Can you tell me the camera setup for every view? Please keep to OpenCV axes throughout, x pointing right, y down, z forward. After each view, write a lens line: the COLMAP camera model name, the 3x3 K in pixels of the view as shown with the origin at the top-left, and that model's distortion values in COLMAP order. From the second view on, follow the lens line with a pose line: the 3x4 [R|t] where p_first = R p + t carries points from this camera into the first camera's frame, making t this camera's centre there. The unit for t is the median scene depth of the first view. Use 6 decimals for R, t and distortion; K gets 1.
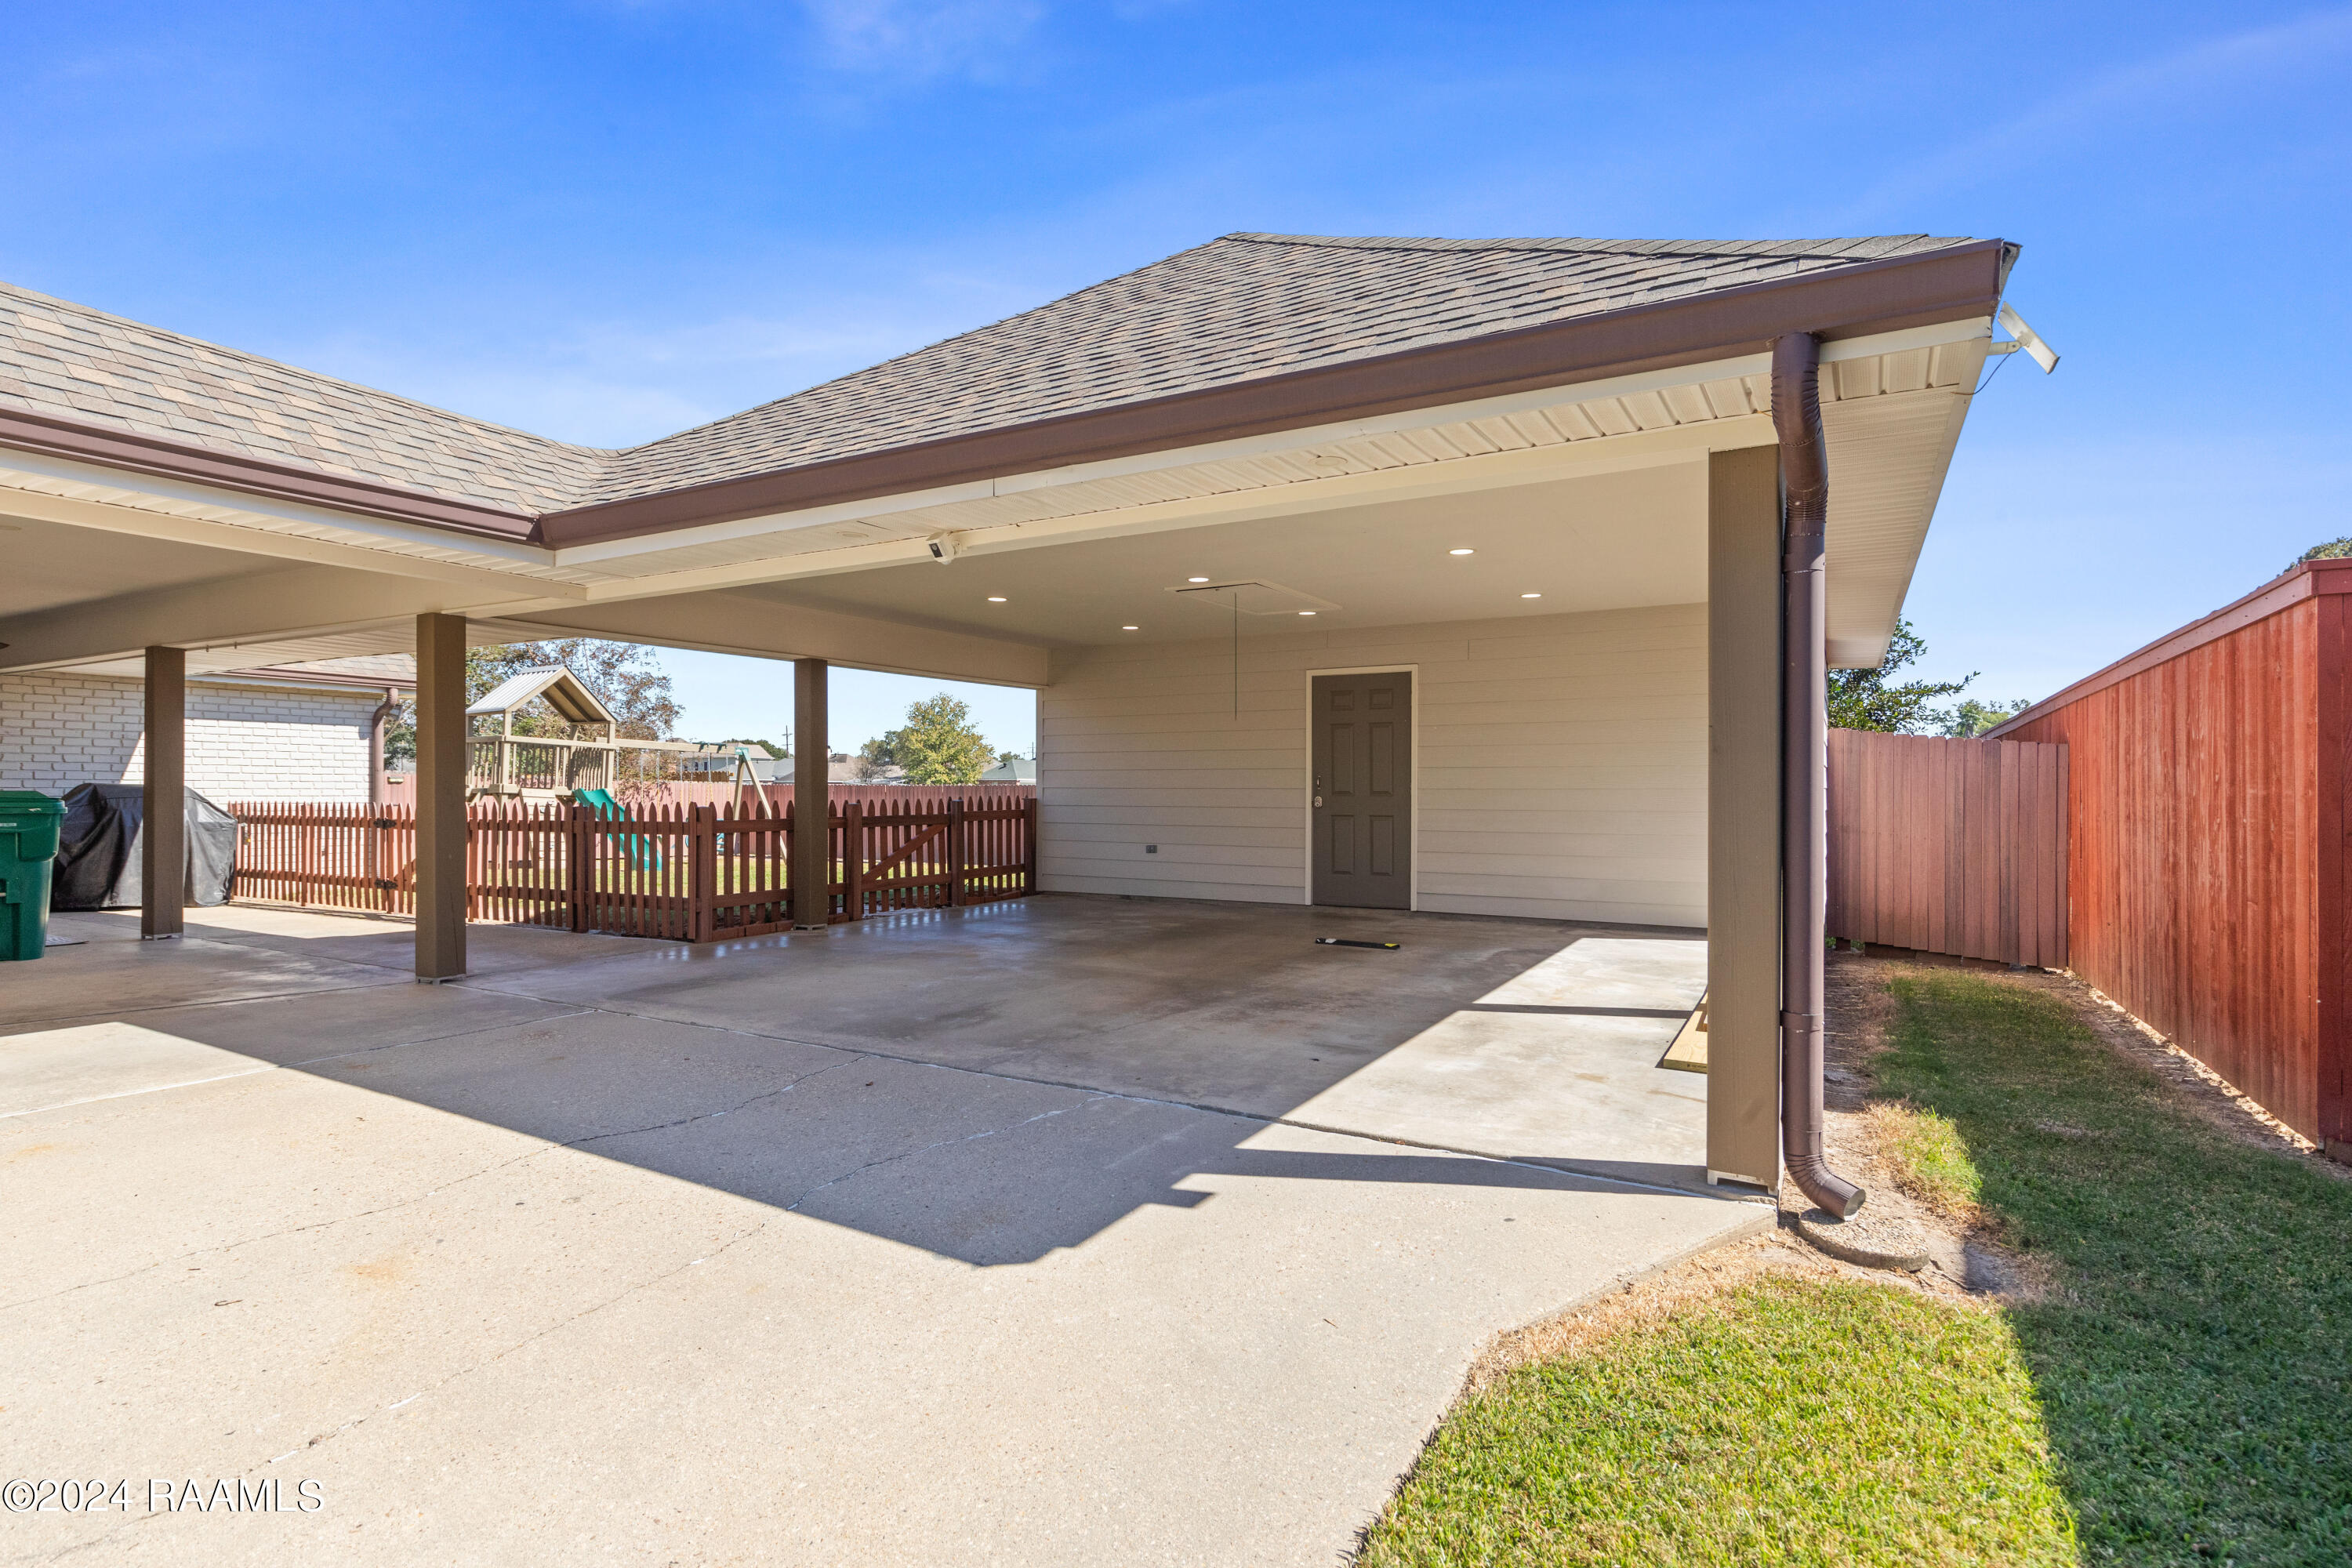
lens RADIAL K [[1147.0, 0, 1176.0], [0, 1147.0, 784.0], [0, 0, 1]] dist [0.002209, -0.000177]
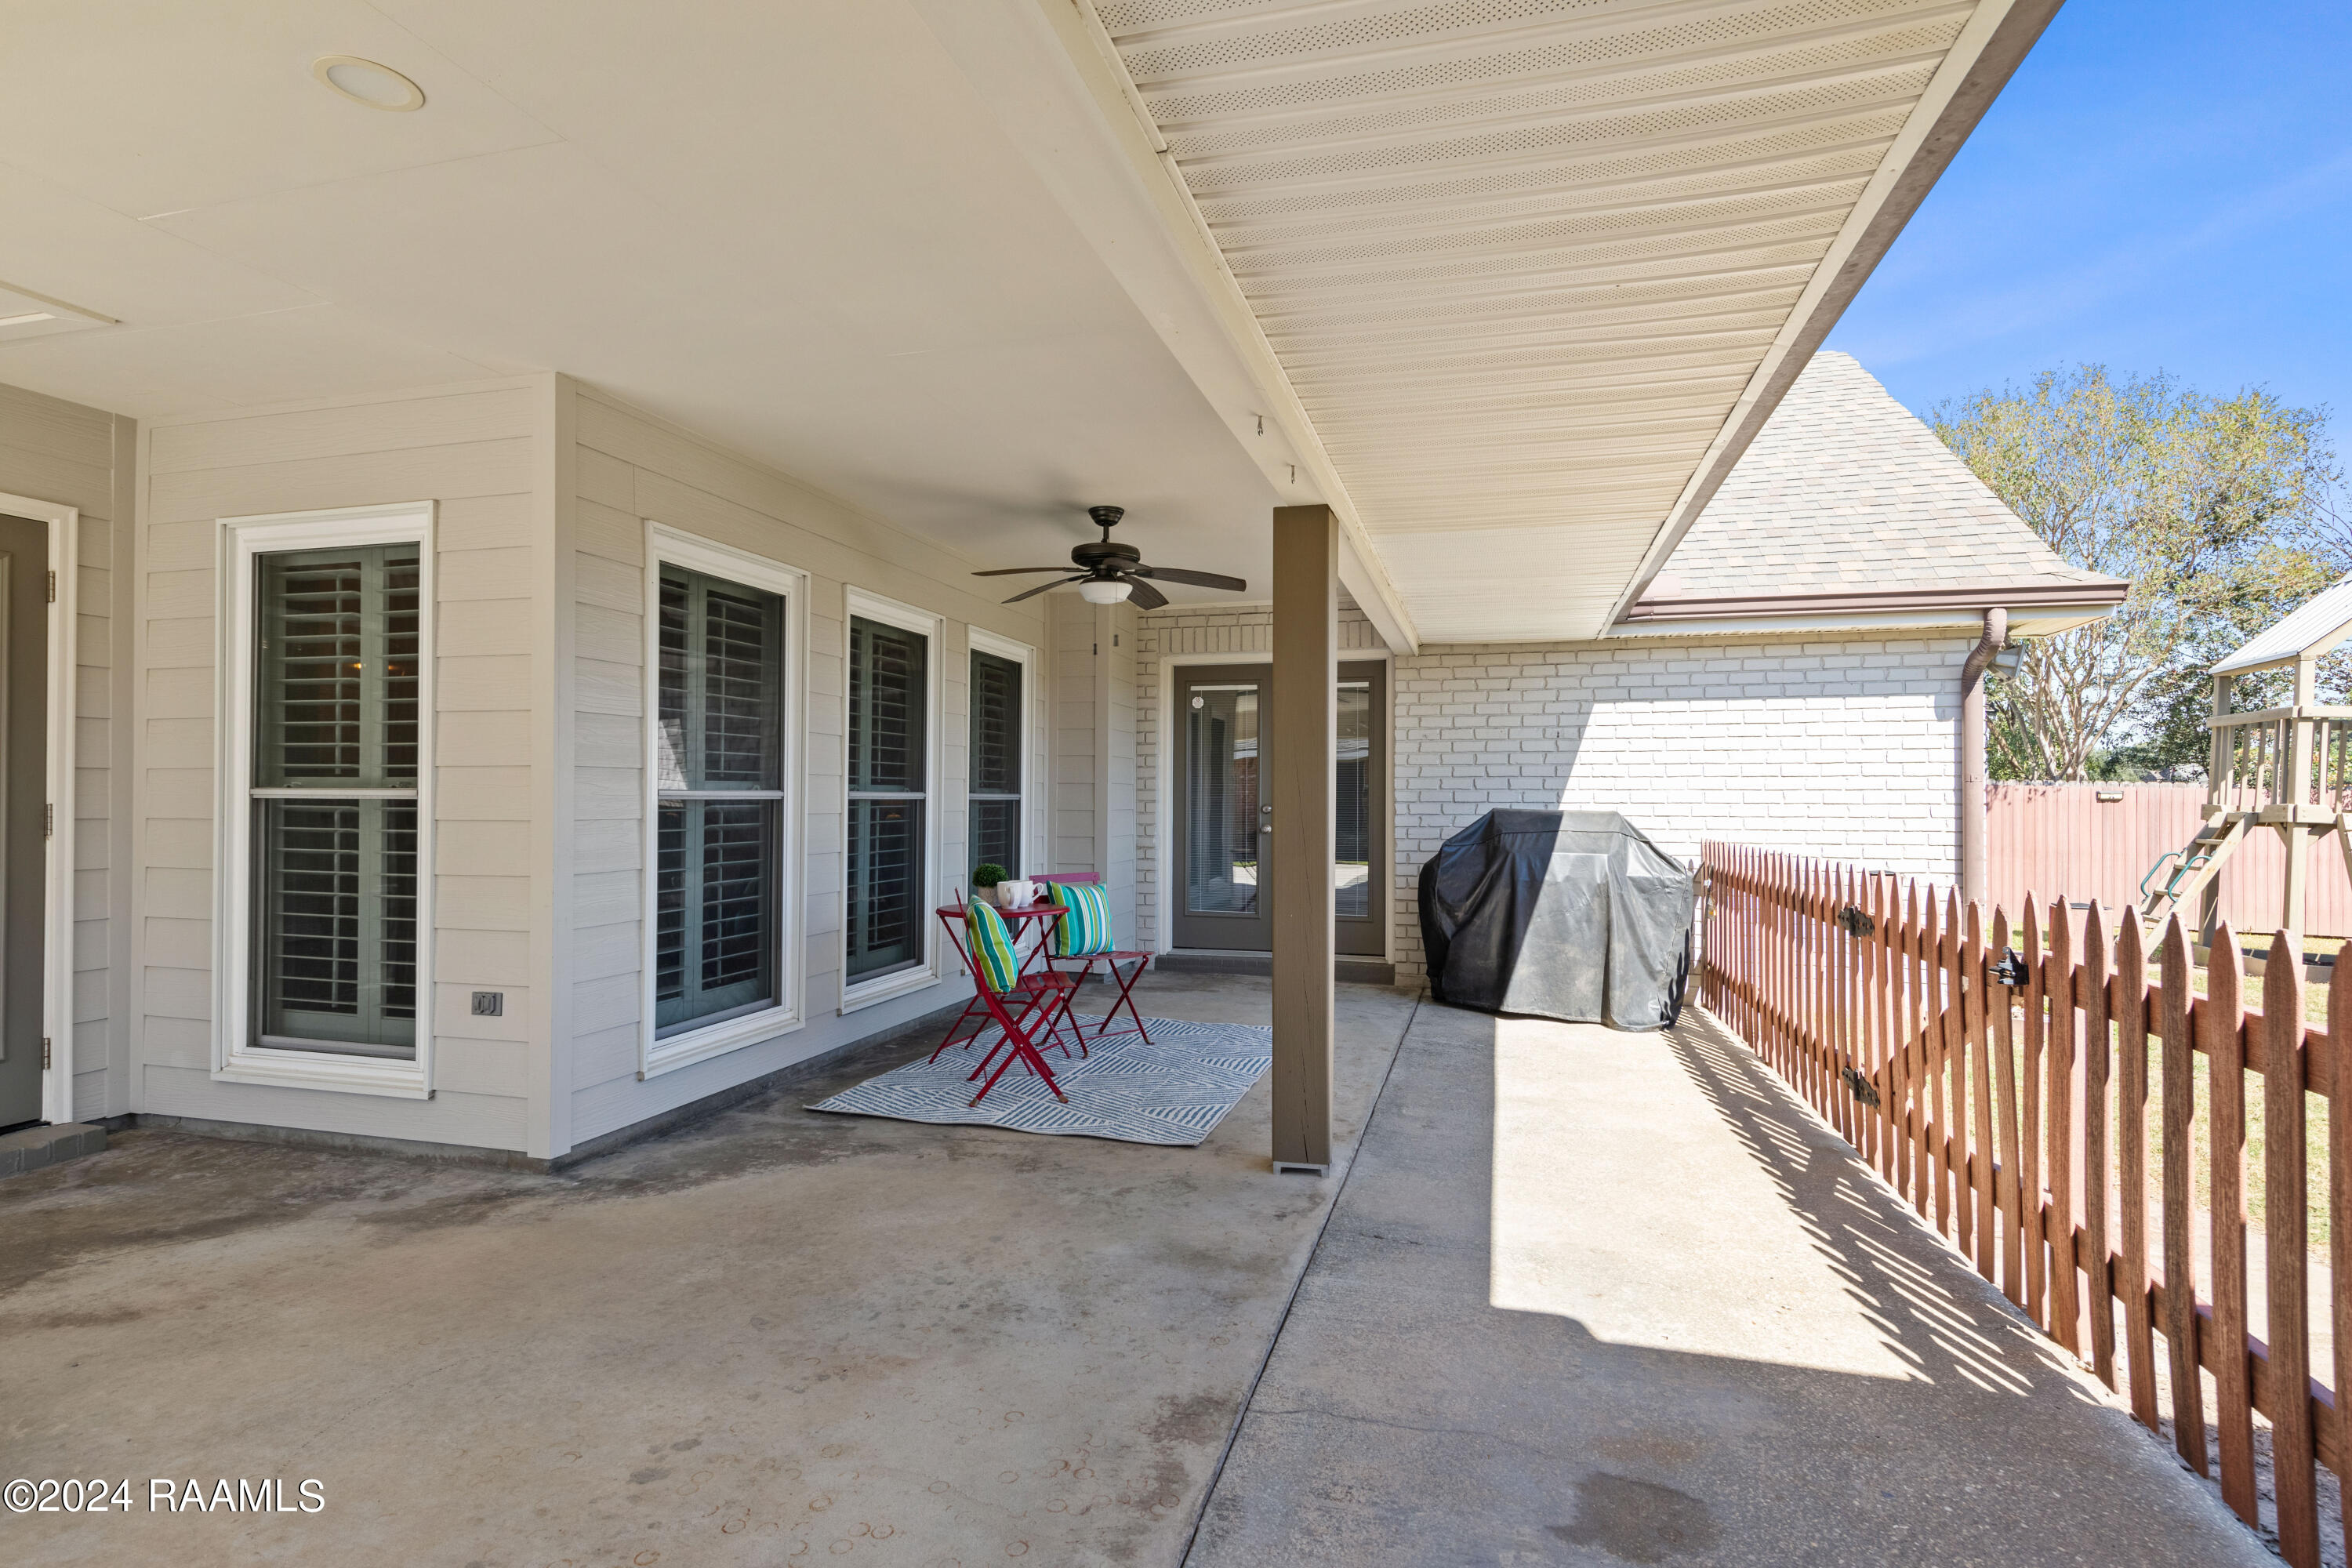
lens RADIAL K [[1147.0, 0, 1176.0], [0, 1147.0, 784.0], [0, 0, 1]] dist [0.002209, -0.000177]
pose [[0.247723, -0.015367, -0.968709, -0.300029], [0.003932, 0.999882, -0.014856, -0.004540], [0.968823, -0.000128, 0.247755, 0.544526]]
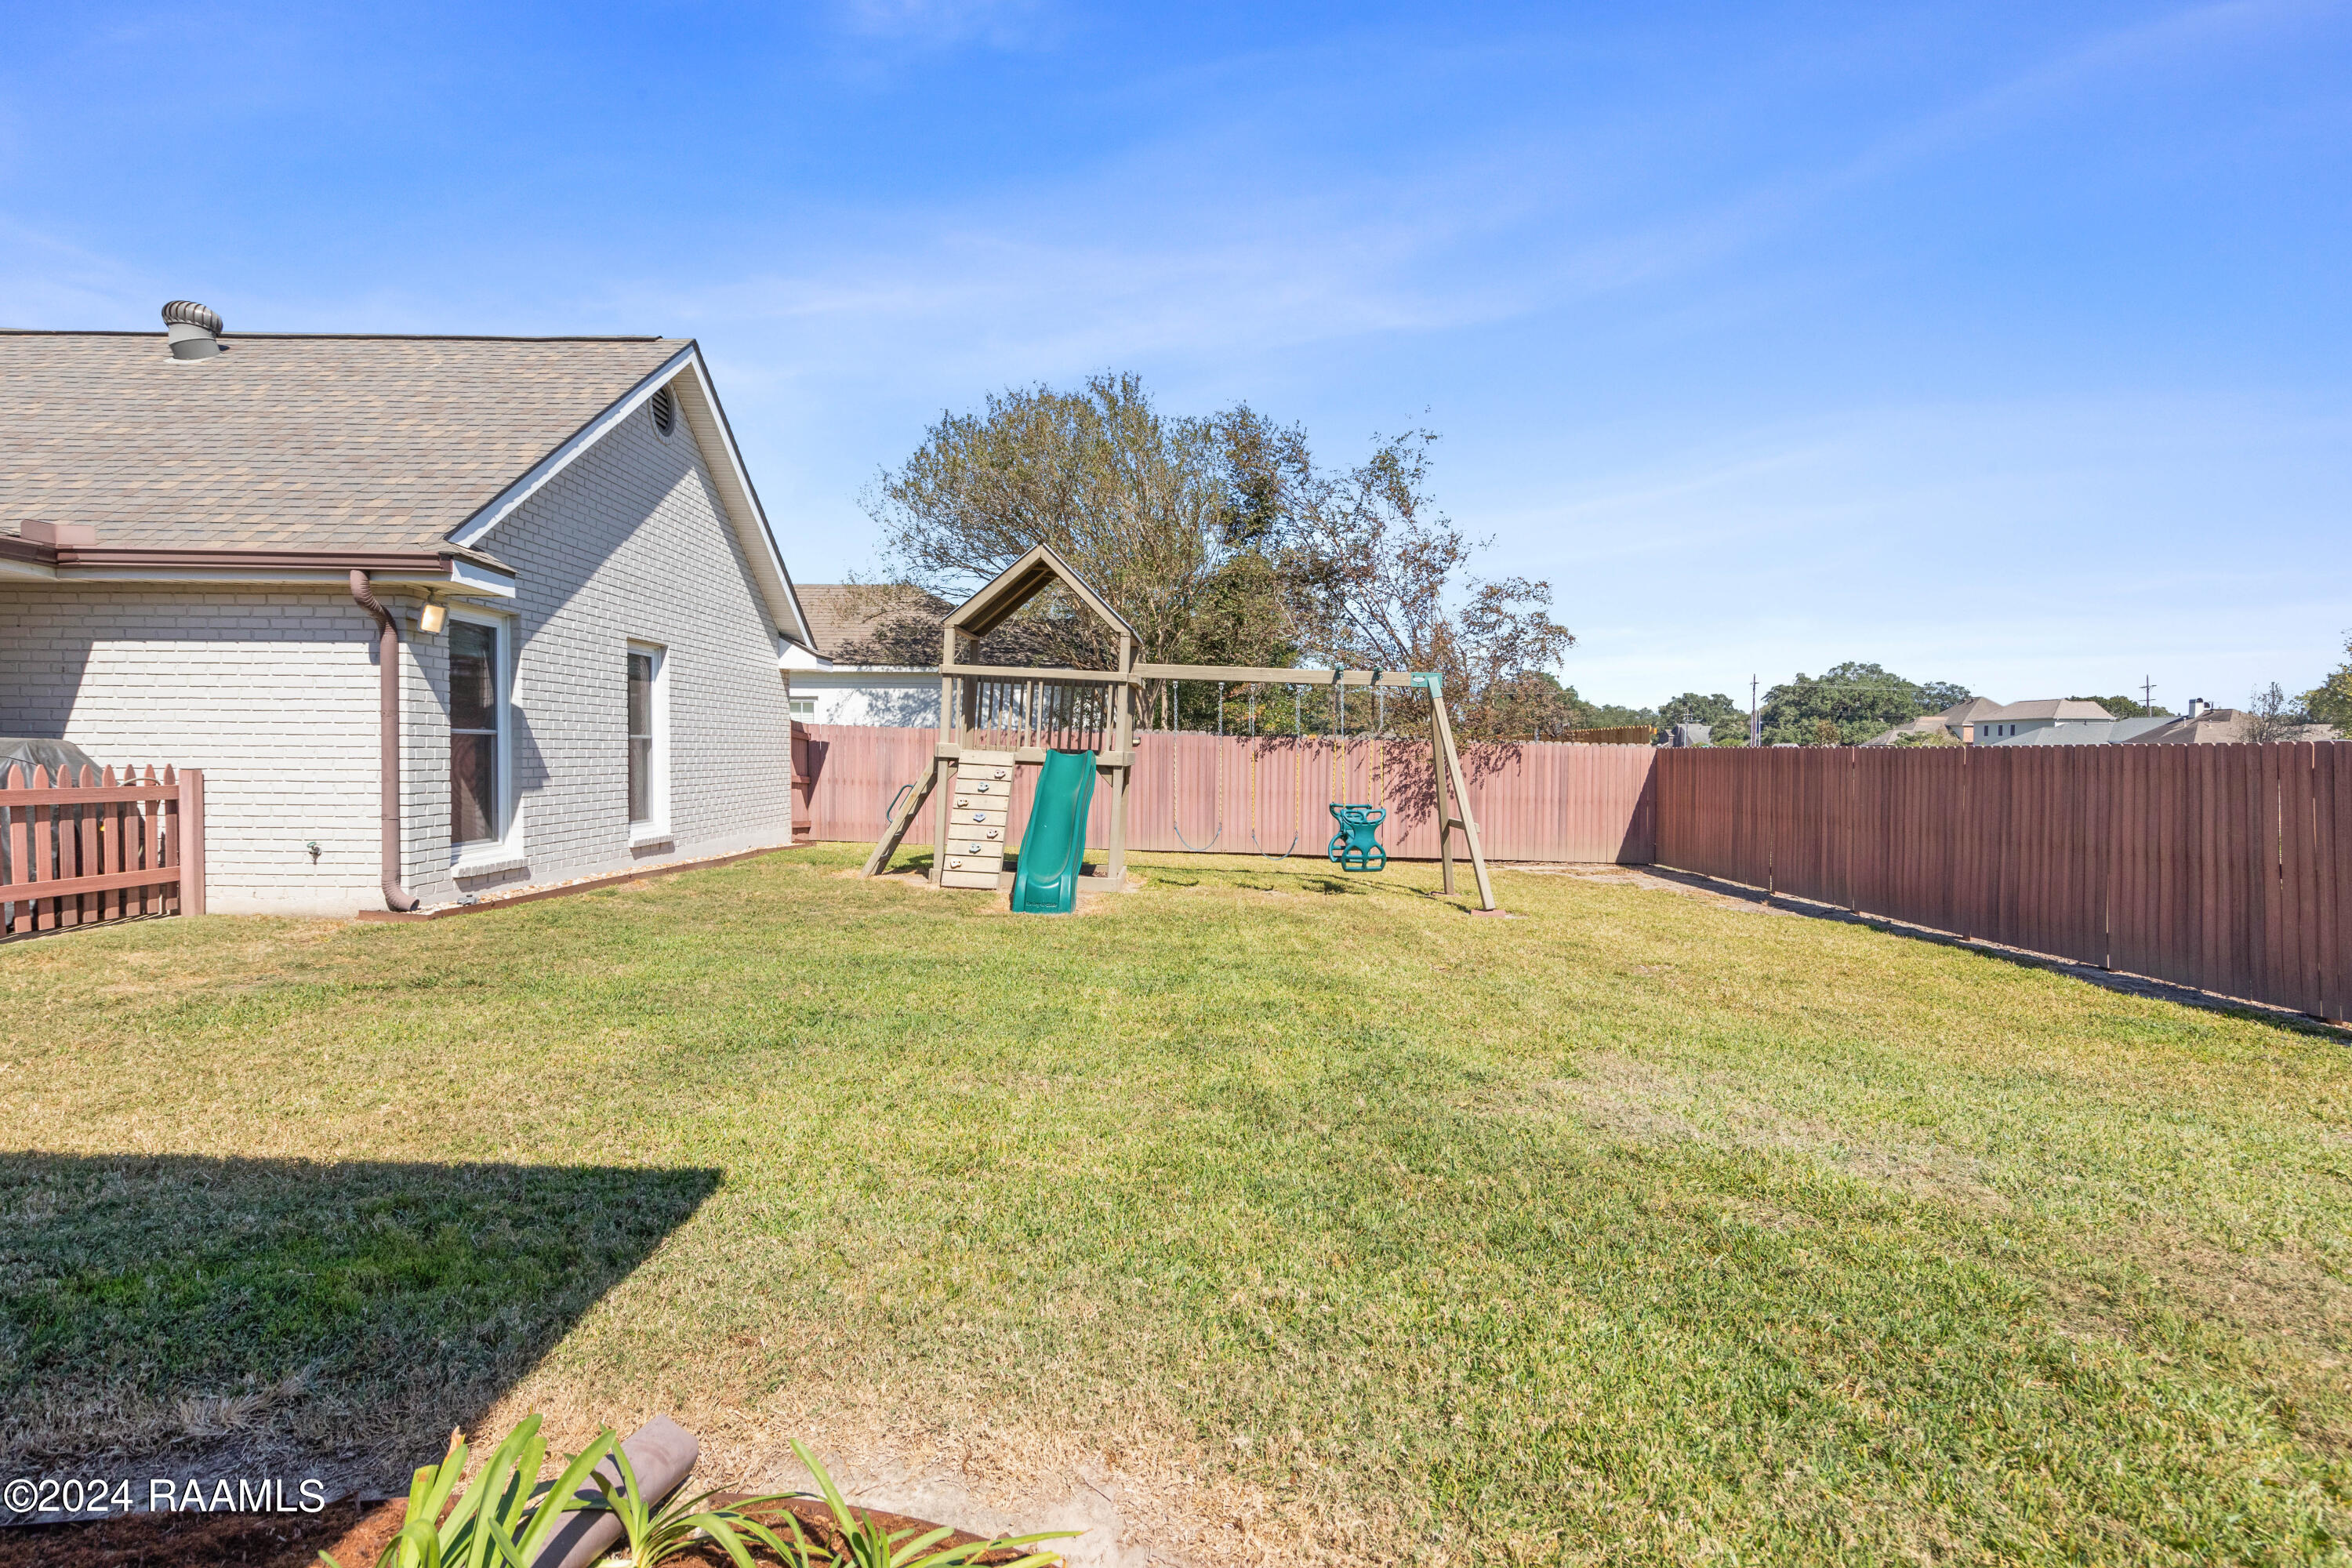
lens RADIAL K [[1147.0, 0, 1176.0], [0, 1147.0, 784.0], [0, 0, 1]] dist [0.002209, -0.000177]
pose [[0.522754, 0.027852, -0.852029, 0.025737], [-0.000915, 0.999484, 0.032111, 0.004152], [0.852483, -0.016007, 0.522509, 1.041495]]
